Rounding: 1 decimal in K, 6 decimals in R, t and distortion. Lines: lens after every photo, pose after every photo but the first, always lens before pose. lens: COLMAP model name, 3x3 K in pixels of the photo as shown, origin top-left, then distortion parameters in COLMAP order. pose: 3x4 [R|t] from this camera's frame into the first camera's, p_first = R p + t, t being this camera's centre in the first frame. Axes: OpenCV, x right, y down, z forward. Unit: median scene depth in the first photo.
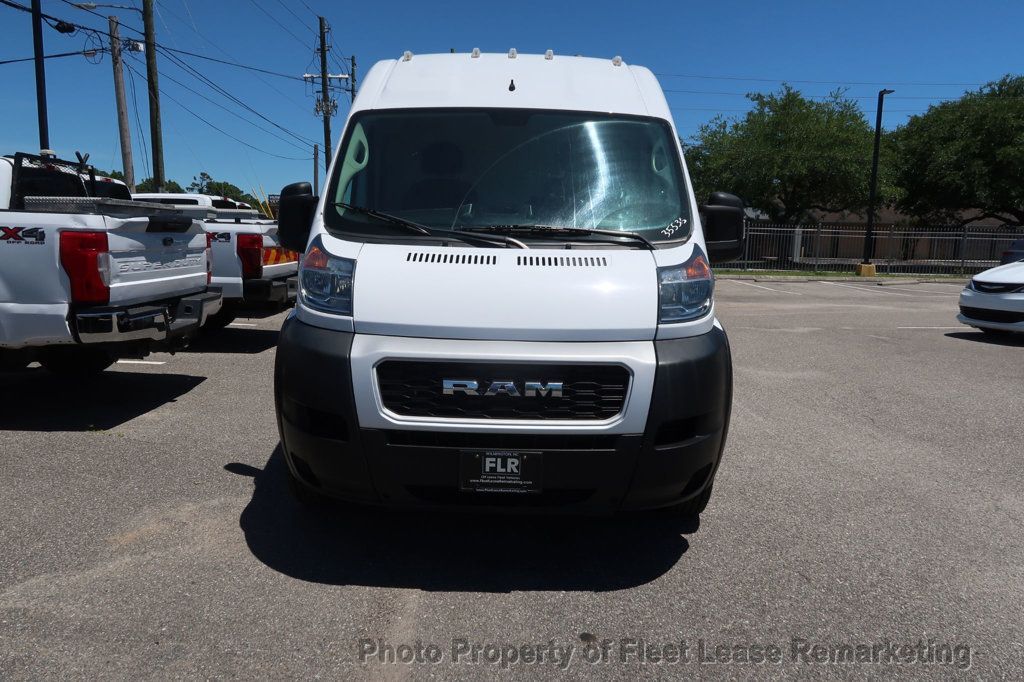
lens RADIAL K [[730.2, 0, 512.0], [0, 730.2, 341.0], [0, 0, 1]] dist [-0.014612, -0.001746]
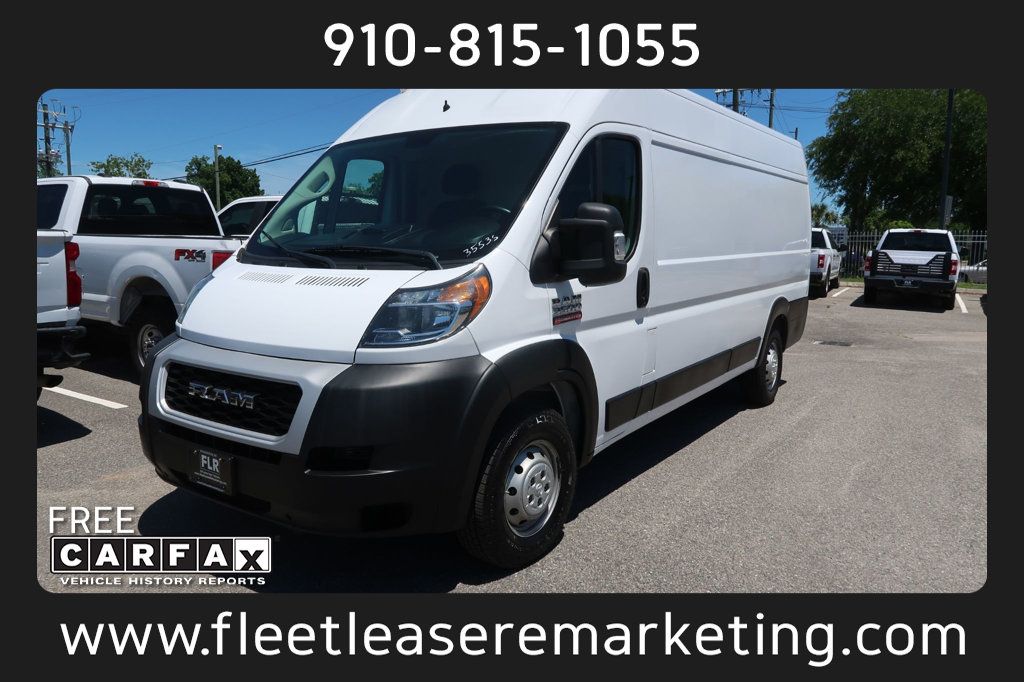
lens RADIAL K [[730.2, 0, 512.0], [0, 730.2, 341.0], [0, 0, 1]] dist [-0.014612, -0.001746]
pose [[0.809500, 0.063456, -0.583680, 0.927964], [-0.074225, 0.997227, 0.005474, -0.052446], [0.582409, 0.038892, 0.811965, 0.336332]]
